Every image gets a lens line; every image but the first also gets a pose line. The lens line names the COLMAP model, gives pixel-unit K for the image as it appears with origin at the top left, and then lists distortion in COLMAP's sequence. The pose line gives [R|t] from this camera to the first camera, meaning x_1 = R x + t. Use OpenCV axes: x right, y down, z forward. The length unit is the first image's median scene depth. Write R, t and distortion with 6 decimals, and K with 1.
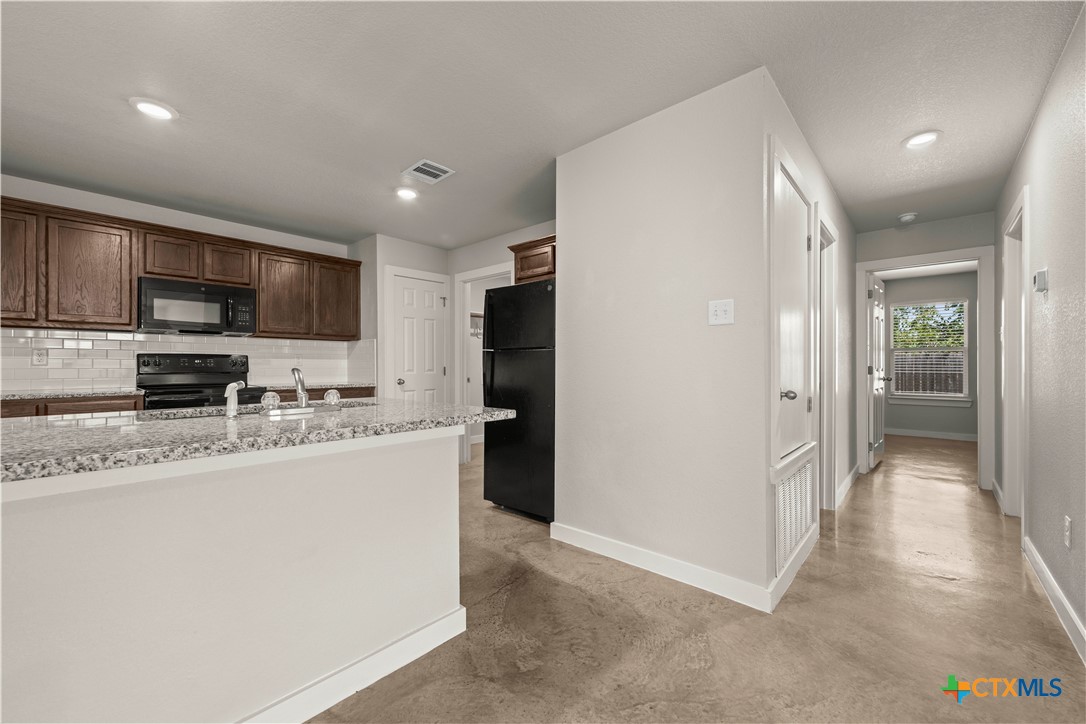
lens RADIAL K [[425.4, 0, 550.0], [0, 425.4, 364.0], [0, 0, 1]] dist [-0.000239, -0.000202]
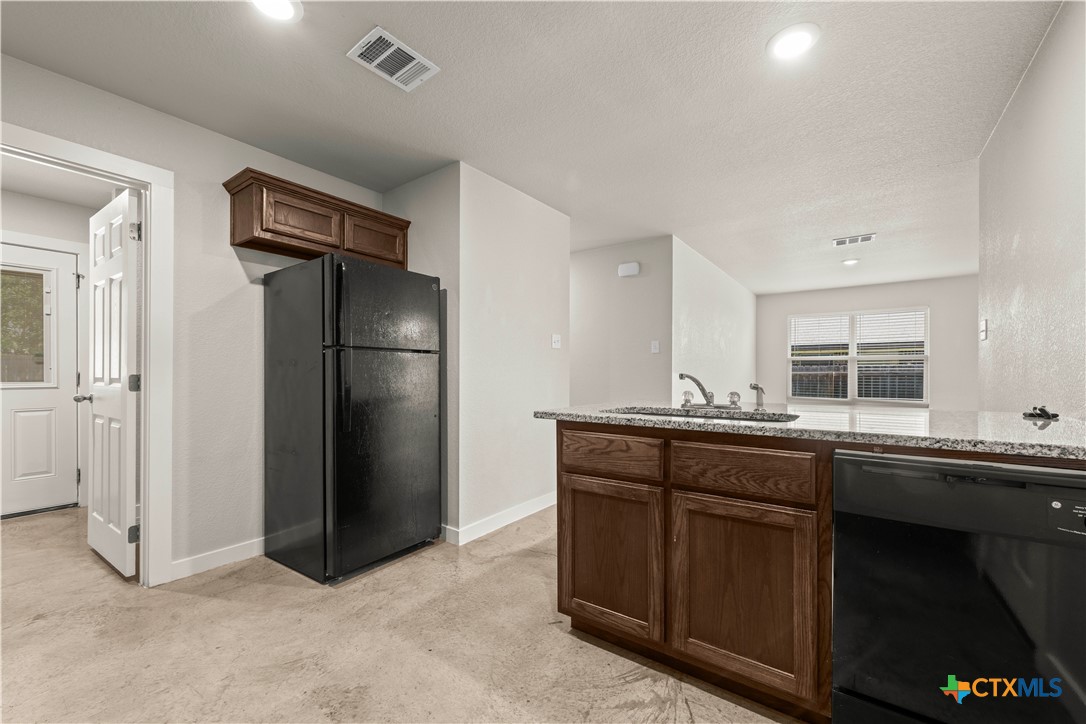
lens RADIAL K [[432.7, 0, 553.5], [0, 432.7, 370.3], [0, 0, 1]] dist [0.001408, 0.000050]
pose [[-0.099332, 0.003822, 0.995047, -0.972779], [-0.008022, 0.999957, -0.004642, 0.003847], [-0.995022, -0.008444, -0.099297, 0.846031]]
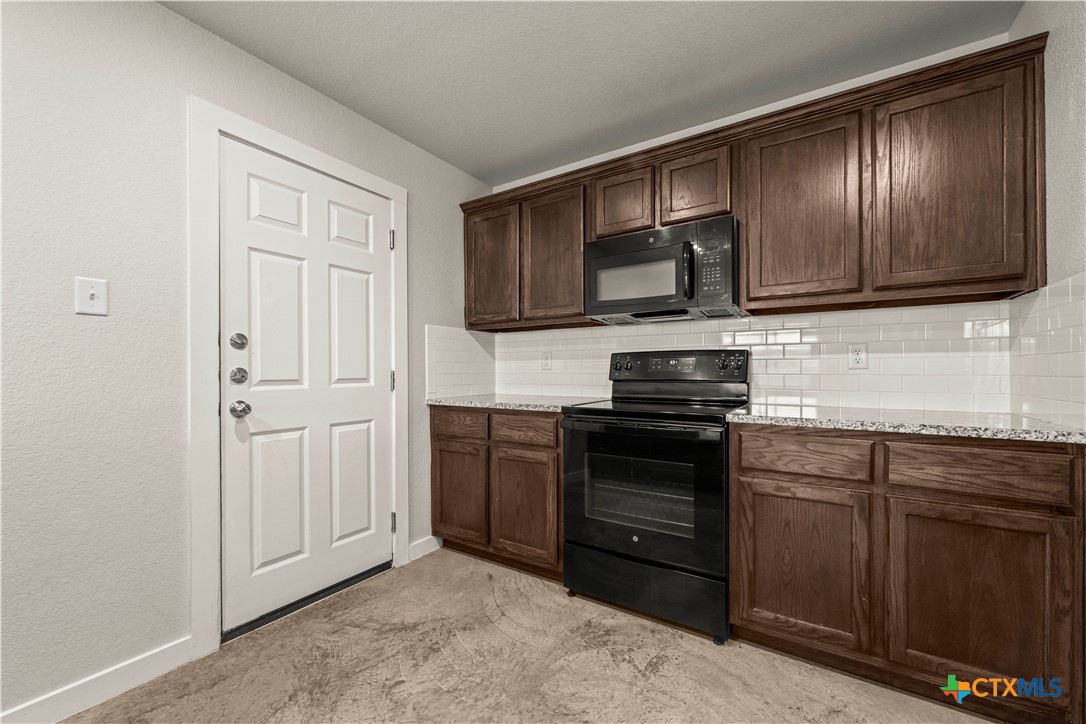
lens RADIAL K [[432.7, 0, 553.5], [0, 432.7, 370.3], [0, 0, 1]] dist [0.001408, 0.000050]
pose [[0.157639, -0.002530, -0.987494, -0.296810], [0.007371, 0.999972, -0.001385, 0.006237], [0.987469, -0.007061, 0.157654, 0.937155]]
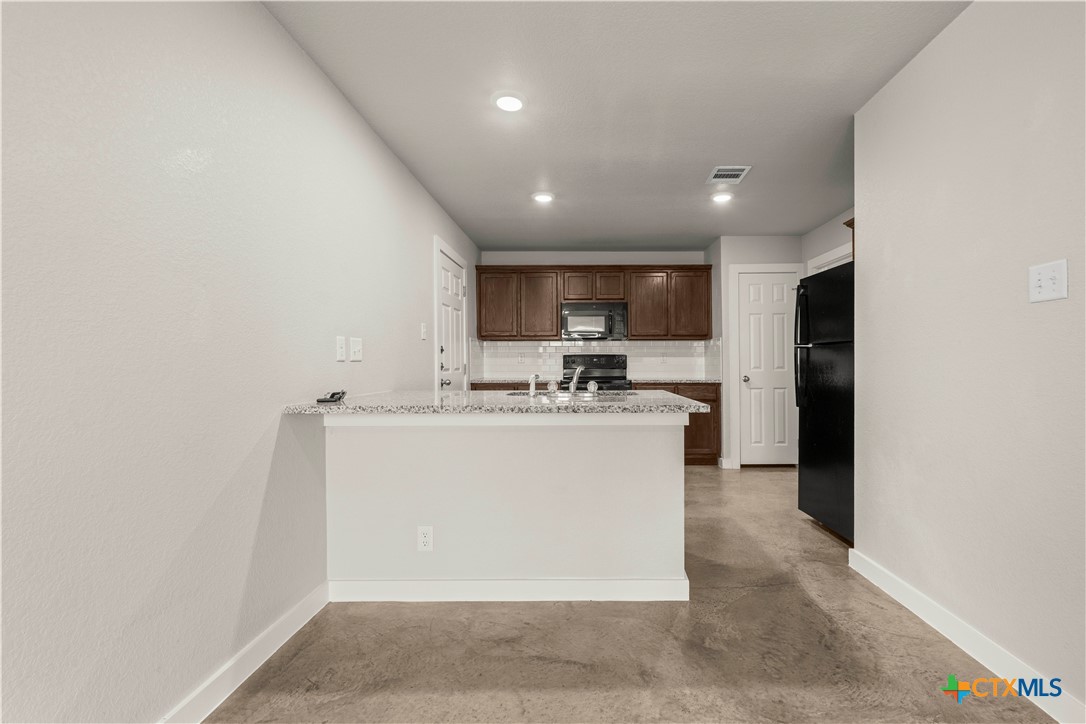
lens RADIAL K [[463.0, 0, 586.8], [0, 463.0, 362.0], [0, 0, 1]] dist [-0.001804, -0.000195]
pose [[0.666176, -0.003171, -0.745788, 0.327227], [0.006085, 0.999981, 0.001184, -0.002107], [0.745770, -0.005327, 0.666183, -0.002691]]
